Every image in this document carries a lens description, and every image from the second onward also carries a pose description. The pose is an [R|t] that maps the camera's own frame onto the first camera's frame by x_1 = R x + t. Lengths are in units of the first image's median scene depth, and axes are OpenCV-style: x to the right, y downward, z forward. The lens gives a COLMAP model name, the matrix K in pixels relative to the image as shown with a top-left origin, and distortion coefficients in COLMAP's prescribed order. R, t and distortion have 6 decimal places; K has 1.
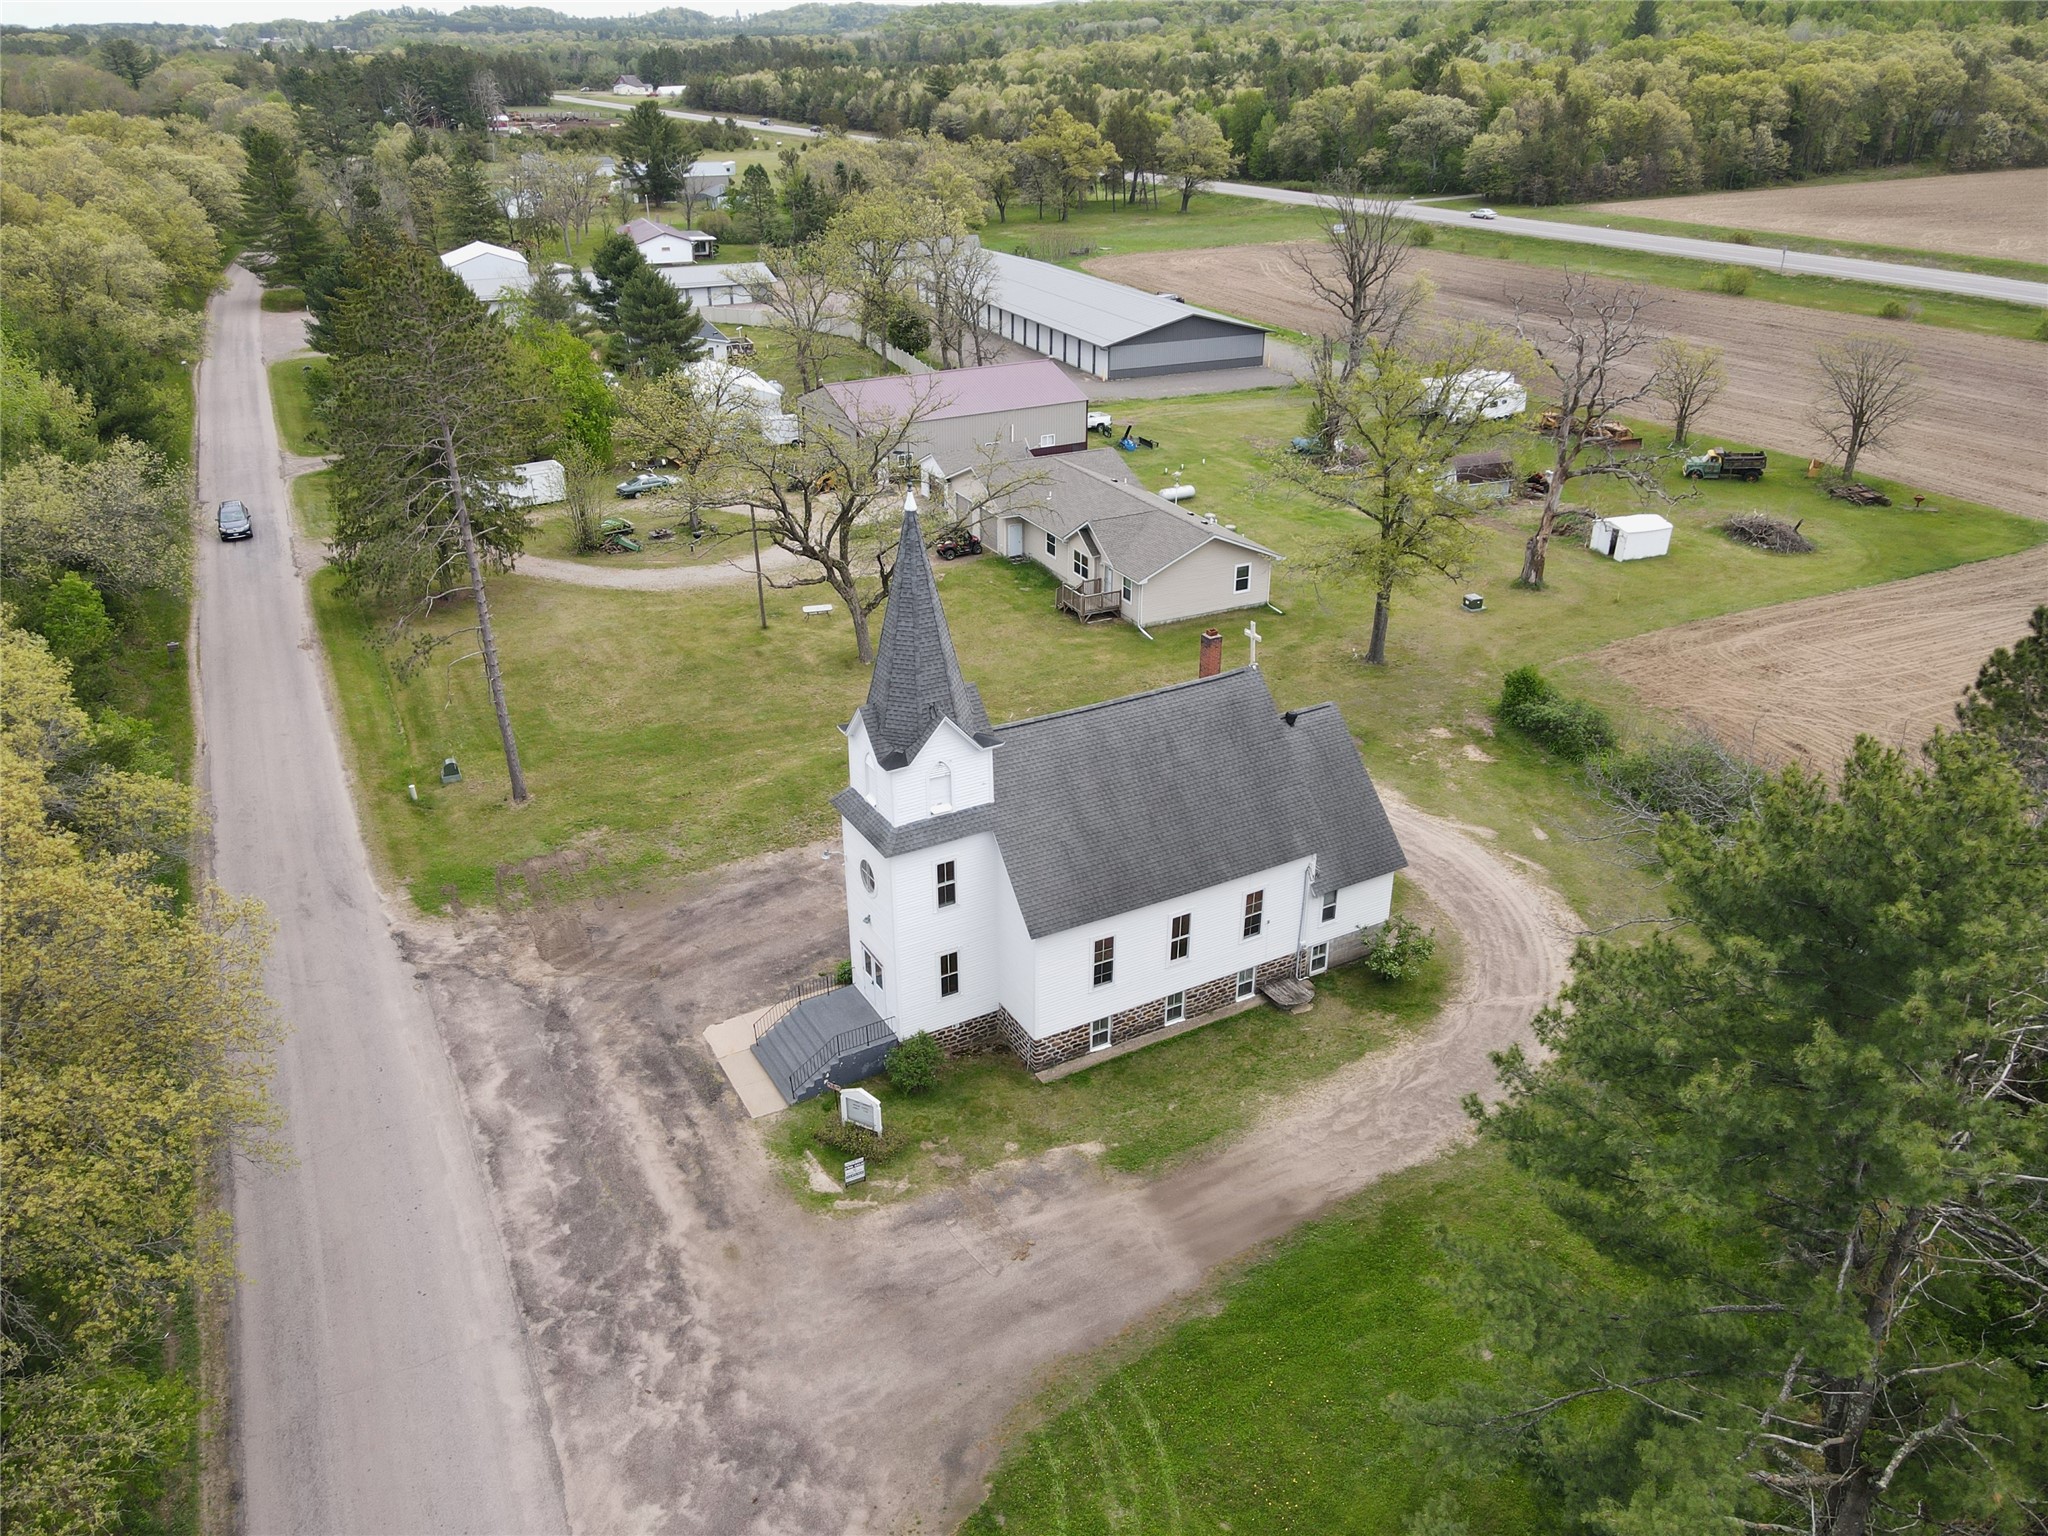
lens RADIAL K [[1501.3, 0, 1009.0], [0, 1501.3, 754.8], [0, 0, 1]] dist [-0.005380, 0.056908]
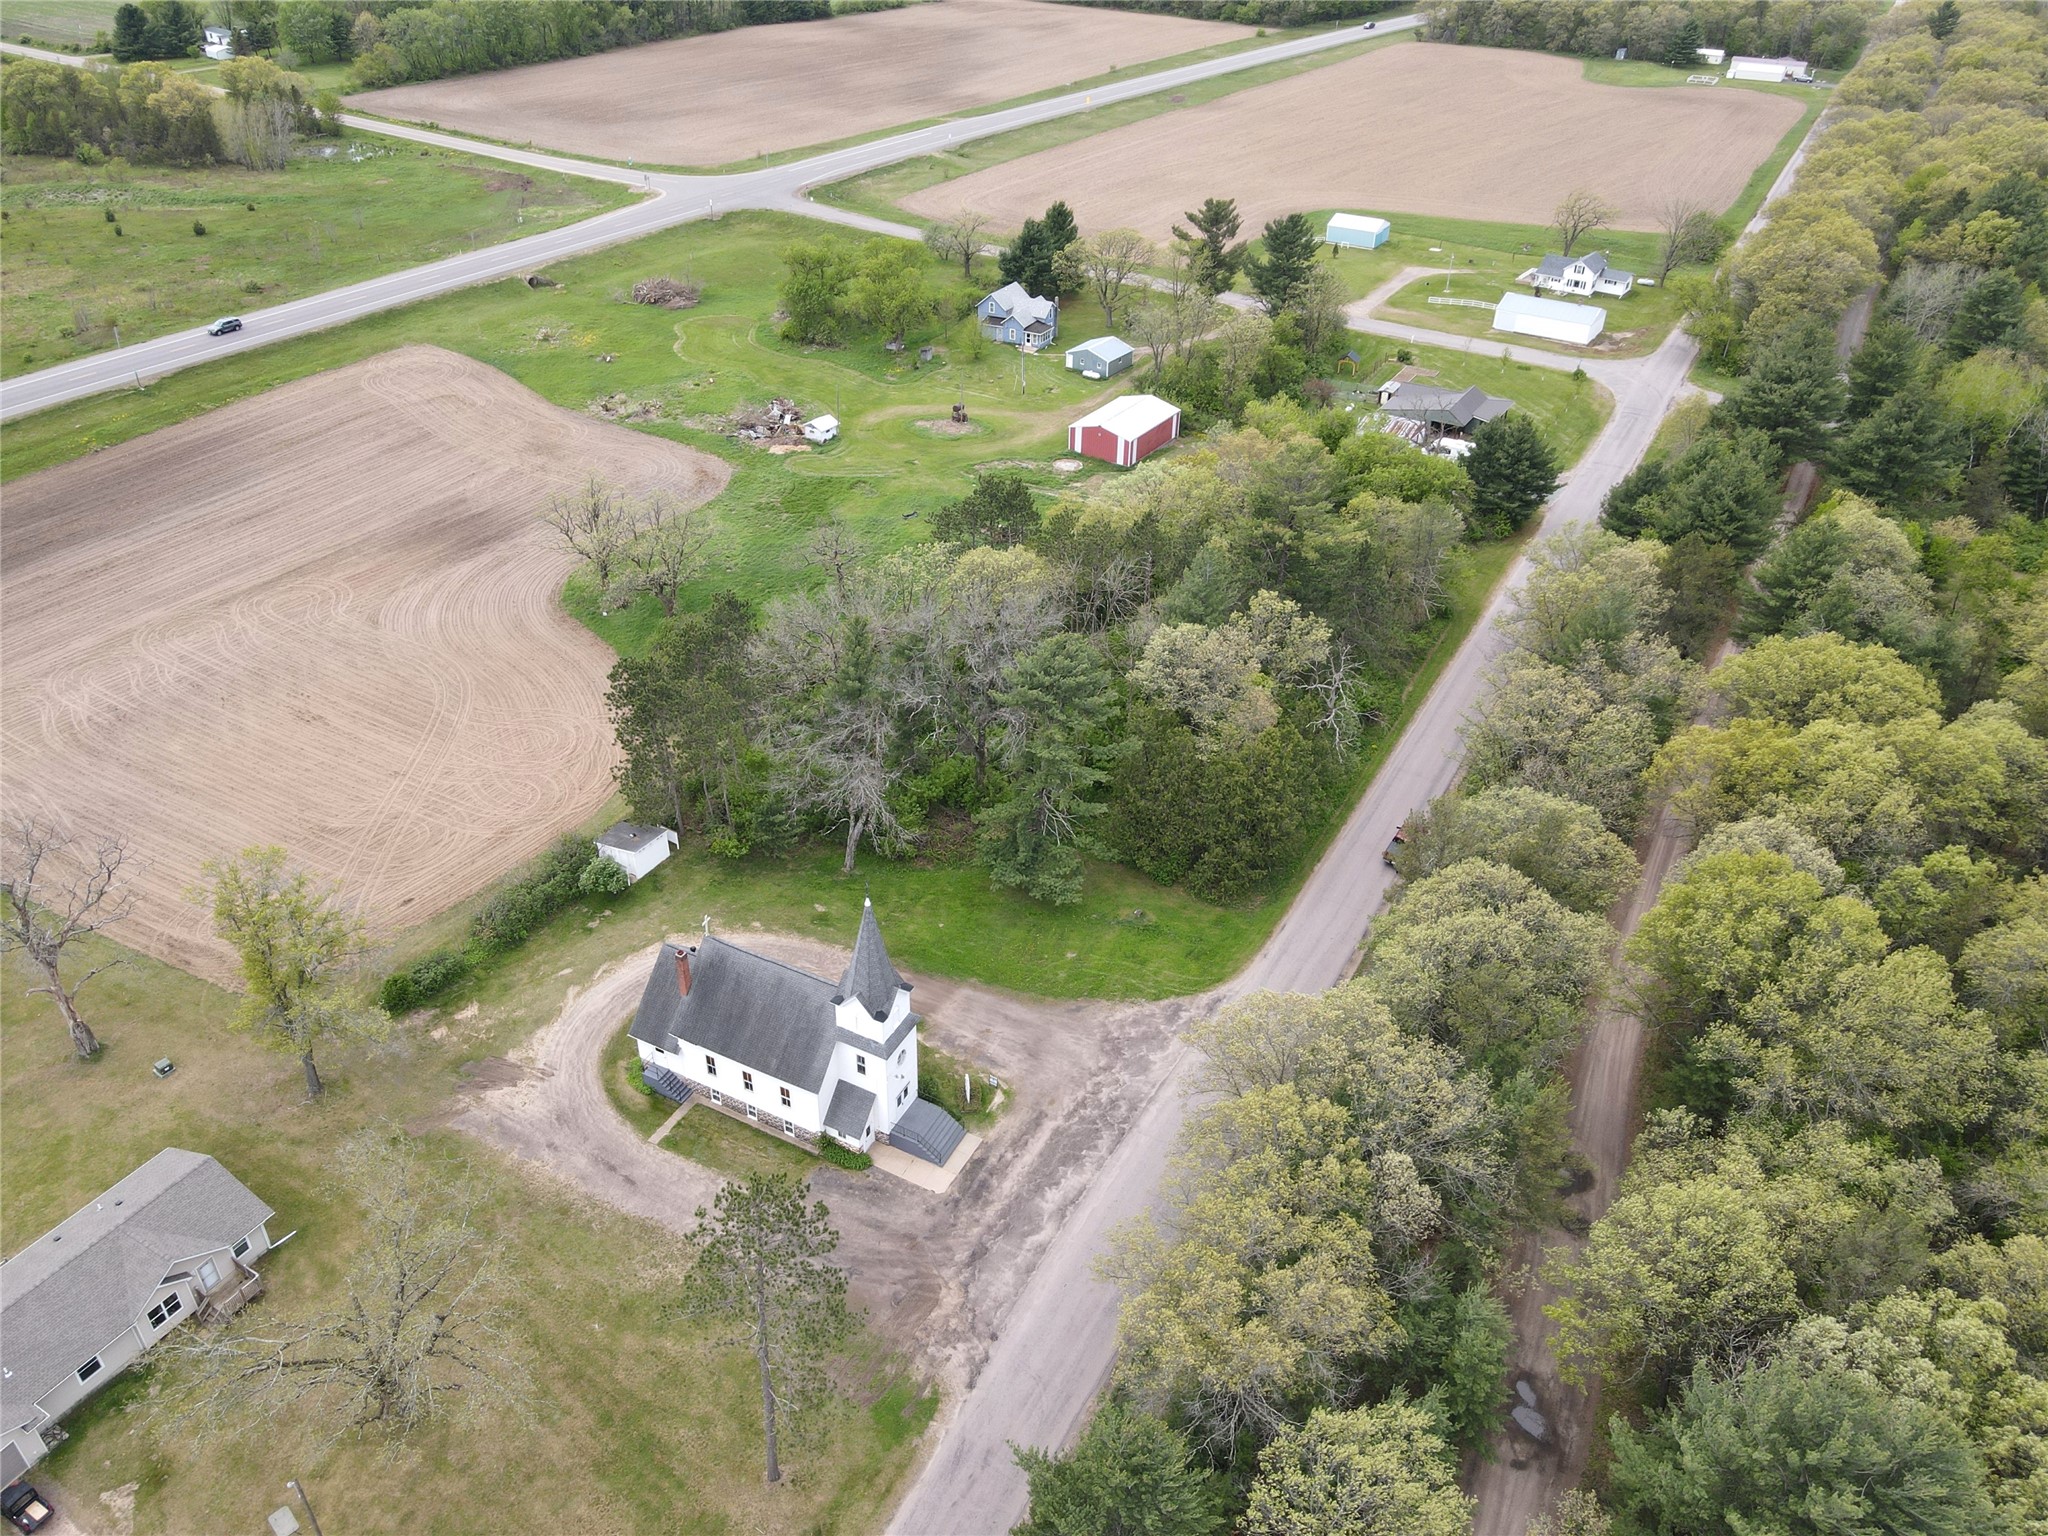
lens RADIAL K [[1490.7, 0, 1005.9], [0, 1490.7, 771.1], [0, 0, 1]] dist [-0.013405, 0.067854]
pose [[-0.550125, -0.465899, 0.693037, -1.342324], [0.354822, 0.620855, 0.699028, -1.467286], [-0.755952, 0.630457, -0.176237, 0.983542]]
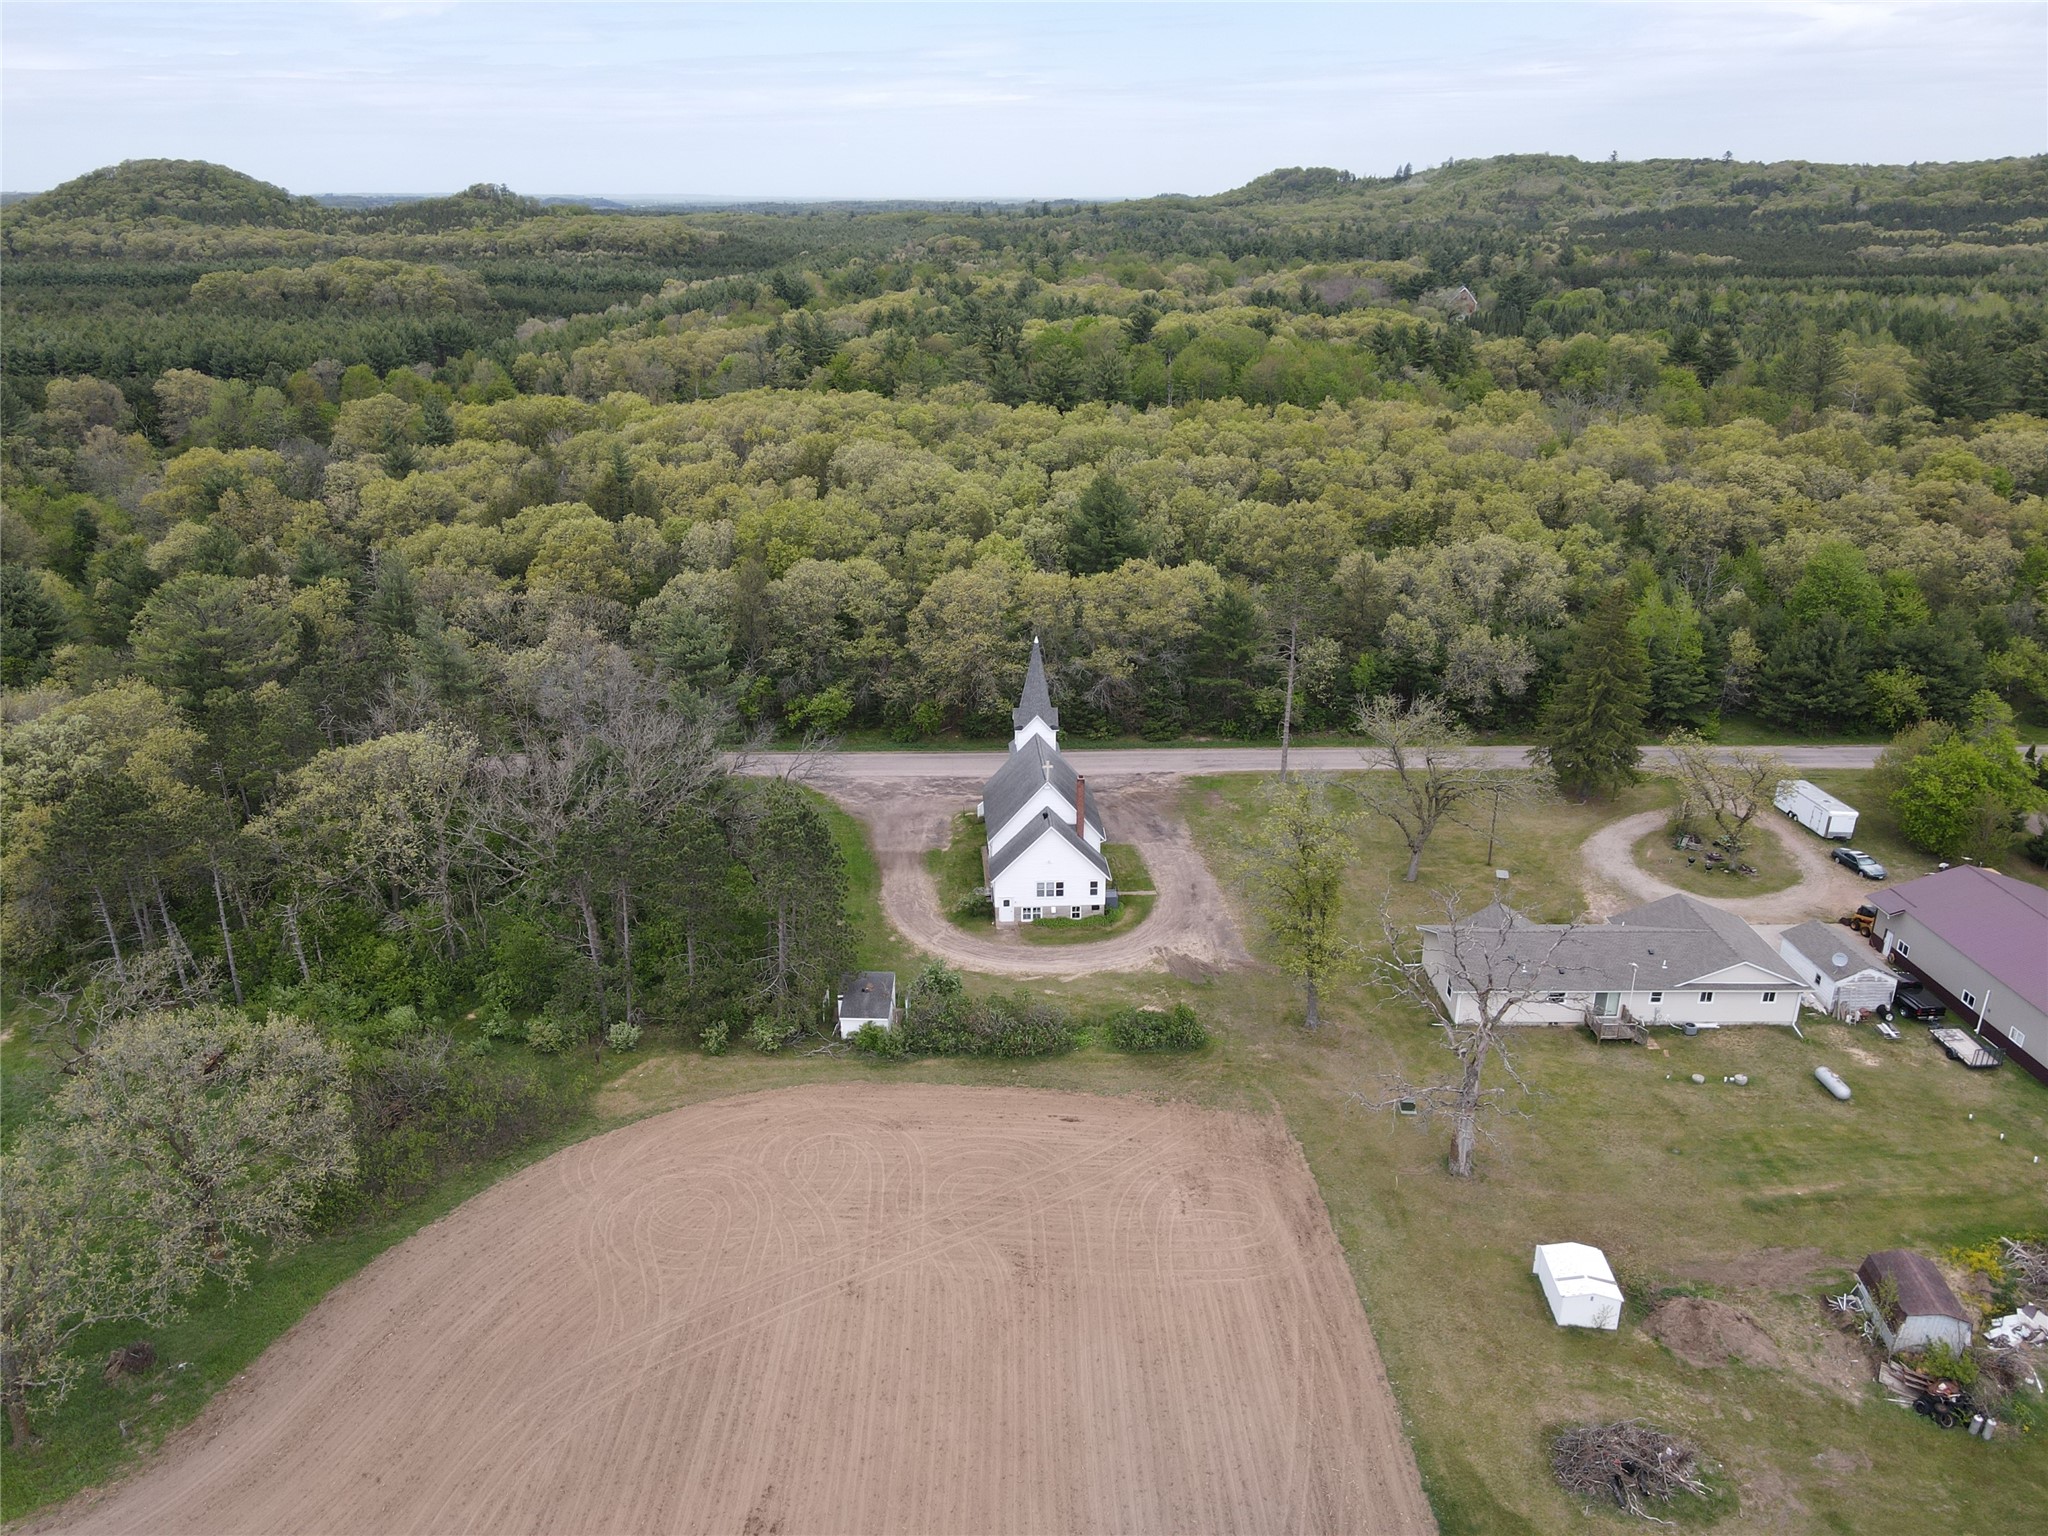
lens RADIAL K [[1494.0, 0, 1001.5], [0, 1494.0, 768.7], [0, 0, 1]] dist [-0.013710, 0.034020]
pose [[-0.435454, 0.329865, -0.837597, 2.202899], [-0.386333, 0.771927, 0.504851, -1.257028], [0.813097, 0.543431, -0.208701, 1.502018]]
